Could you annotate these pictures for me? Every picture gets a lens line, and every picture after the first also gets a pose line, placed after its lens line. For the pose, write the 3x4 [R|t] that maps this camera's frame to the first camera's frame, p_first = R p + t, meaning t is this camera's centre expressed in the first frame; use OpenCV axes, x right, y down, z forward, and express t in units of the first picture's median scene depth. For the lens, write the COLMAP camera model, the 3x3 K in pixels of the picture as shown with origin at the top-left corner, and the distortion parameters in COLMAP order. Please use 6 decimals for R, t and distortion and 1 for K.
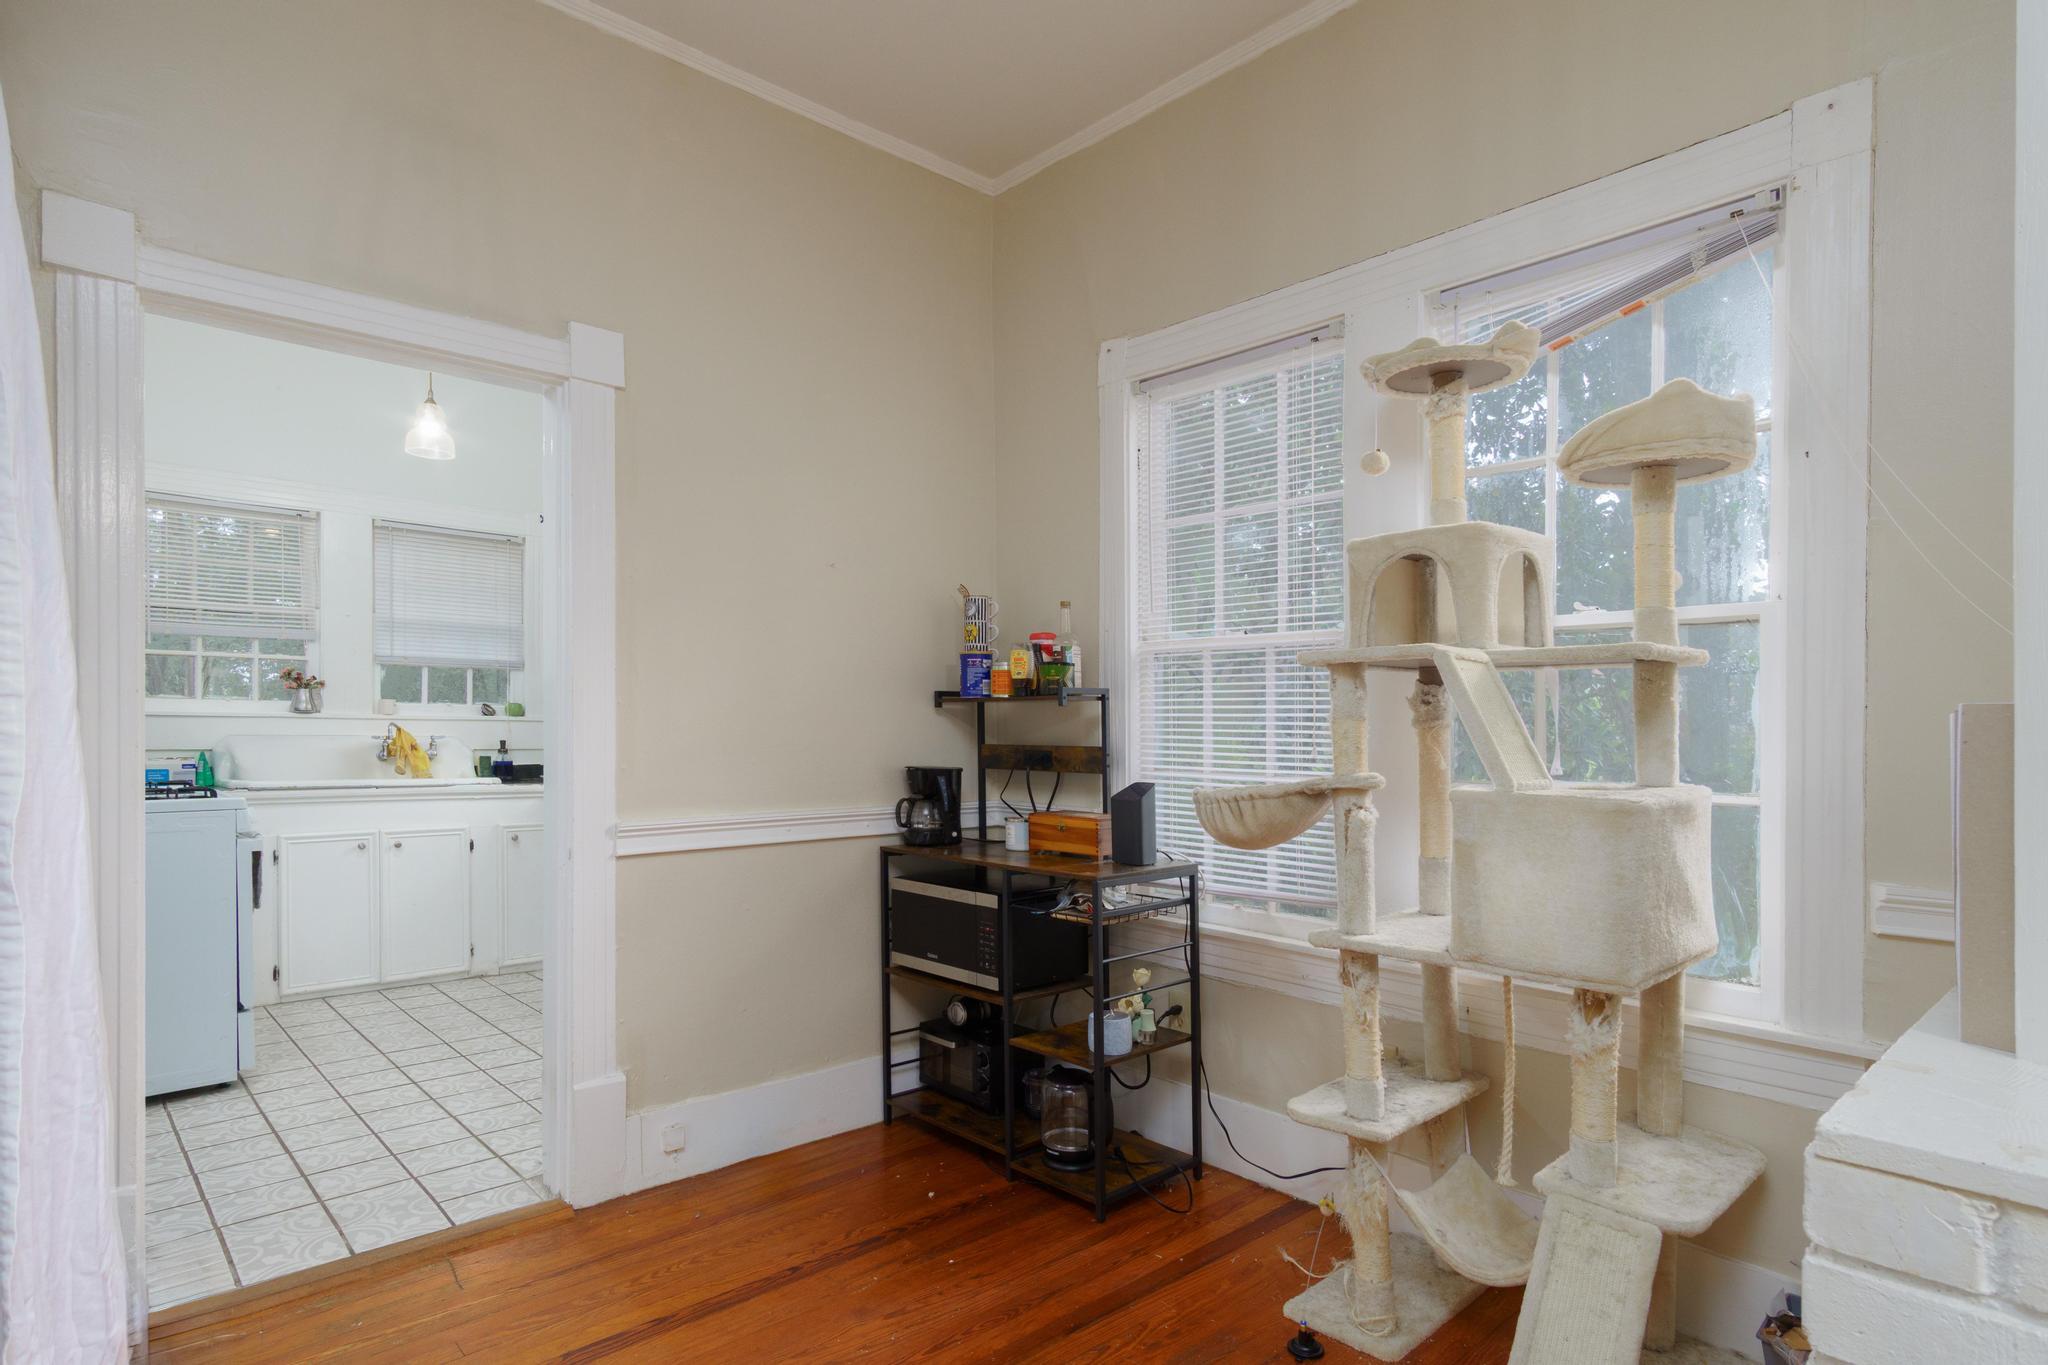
lens RADIAL K [[1091.7, 0, 999.8], [0, 1091.7, 755.2], [0, 0, 1]] dist [0.003723, 0.000873]
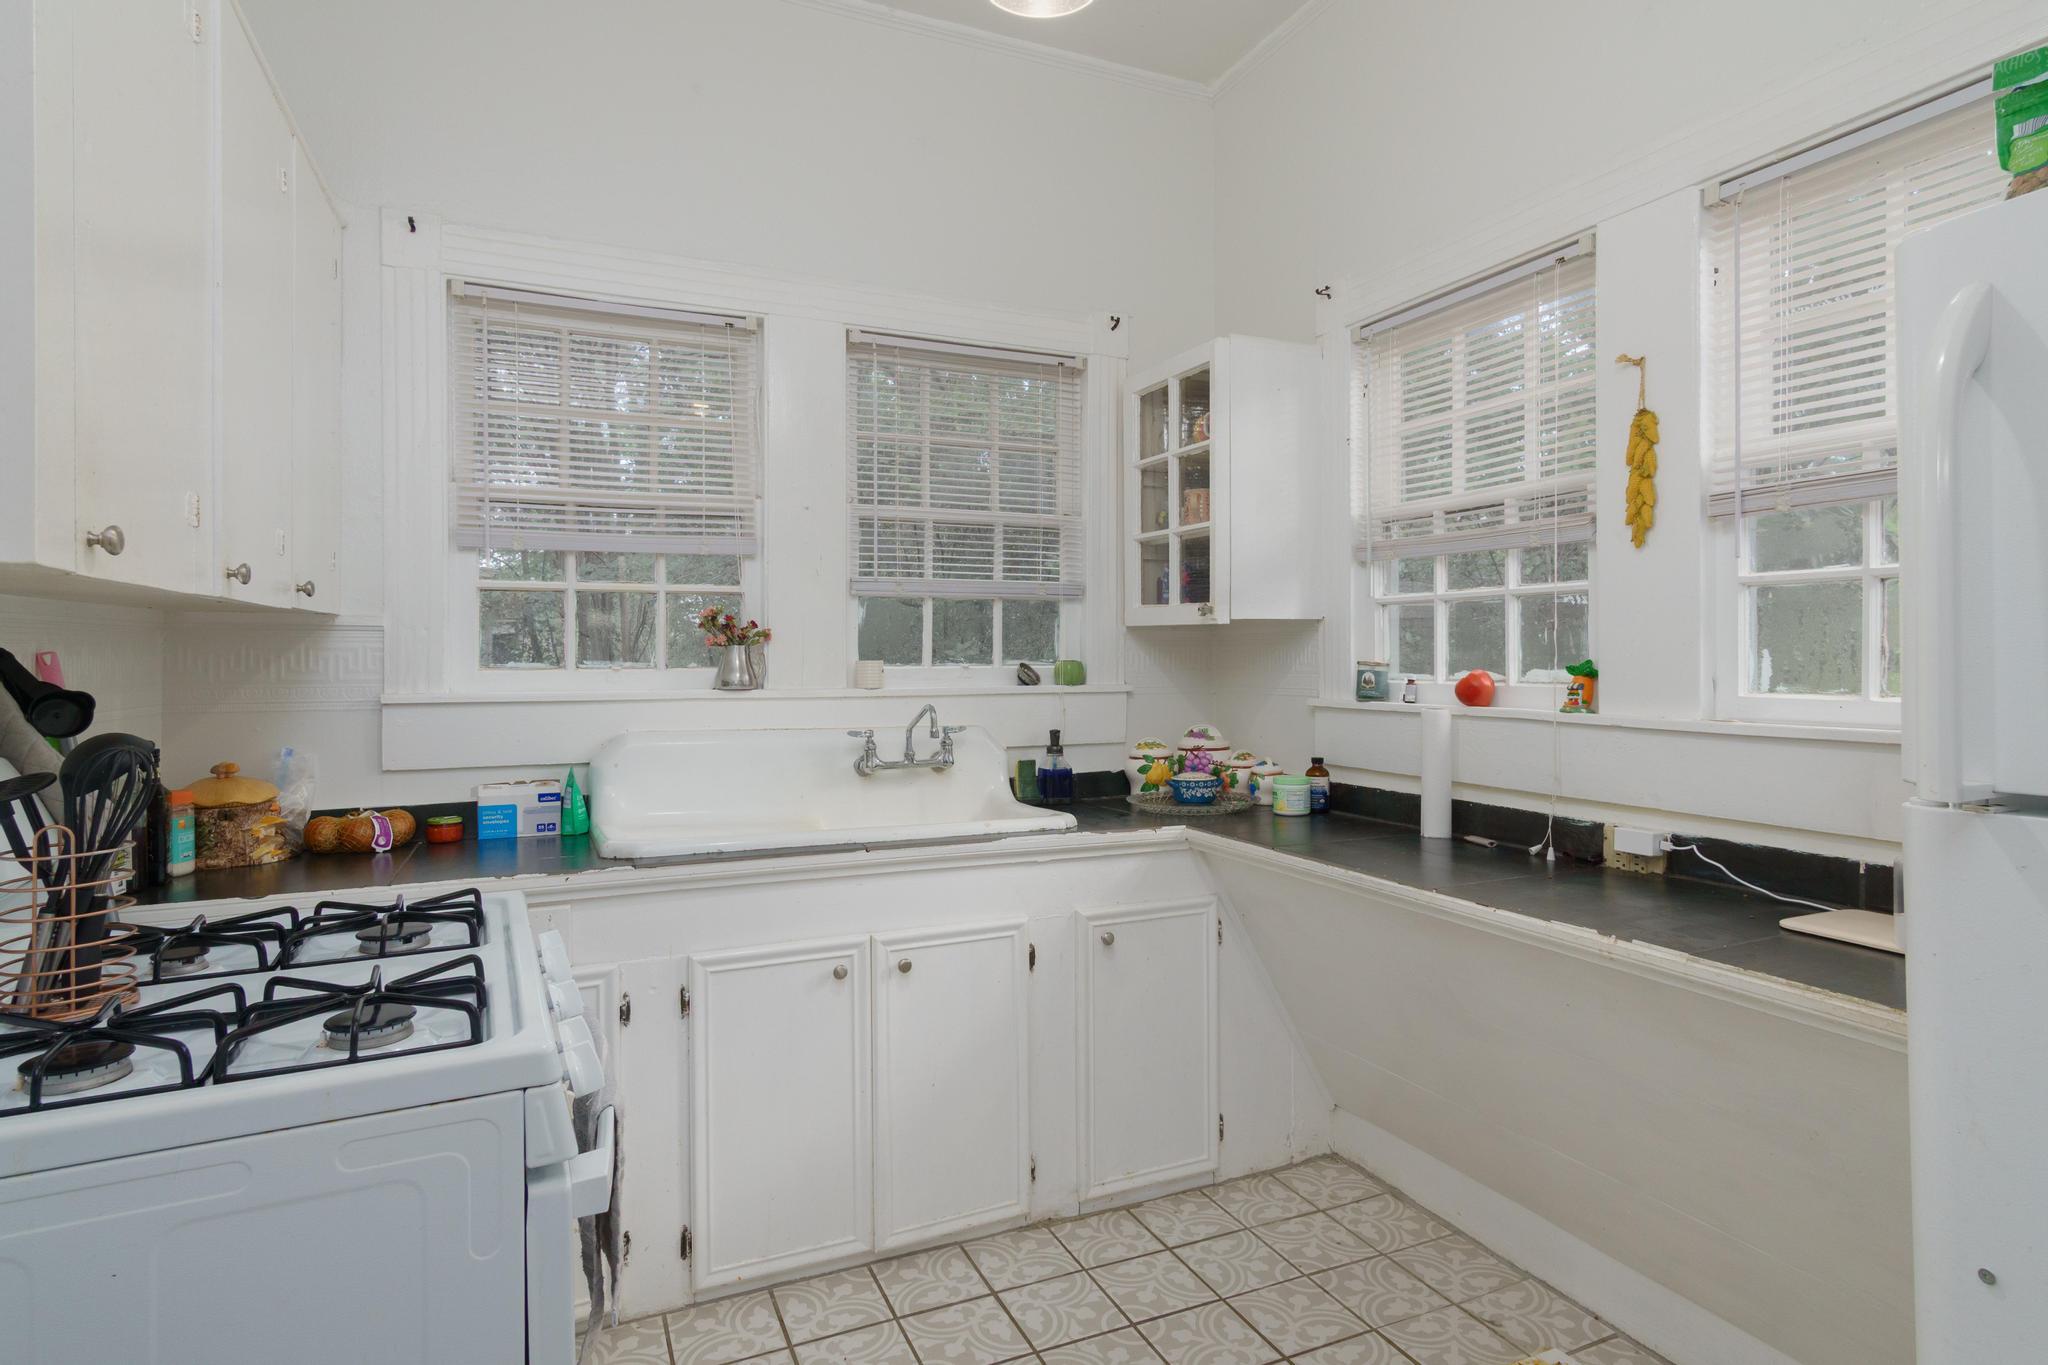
lens RADIAL K [[1091.7, 0, 1024.2], [0, 1091.7, 669.4], [0, 0, 1]] dist [0.003723, 0.000873]
pose [[0.949887, -0.005750, -0.312541, -0.329359], [0.003521, 0.999964, -0.007696, -0.043904], [0.312574, 0.006210, 0.949873, 0.525930]]
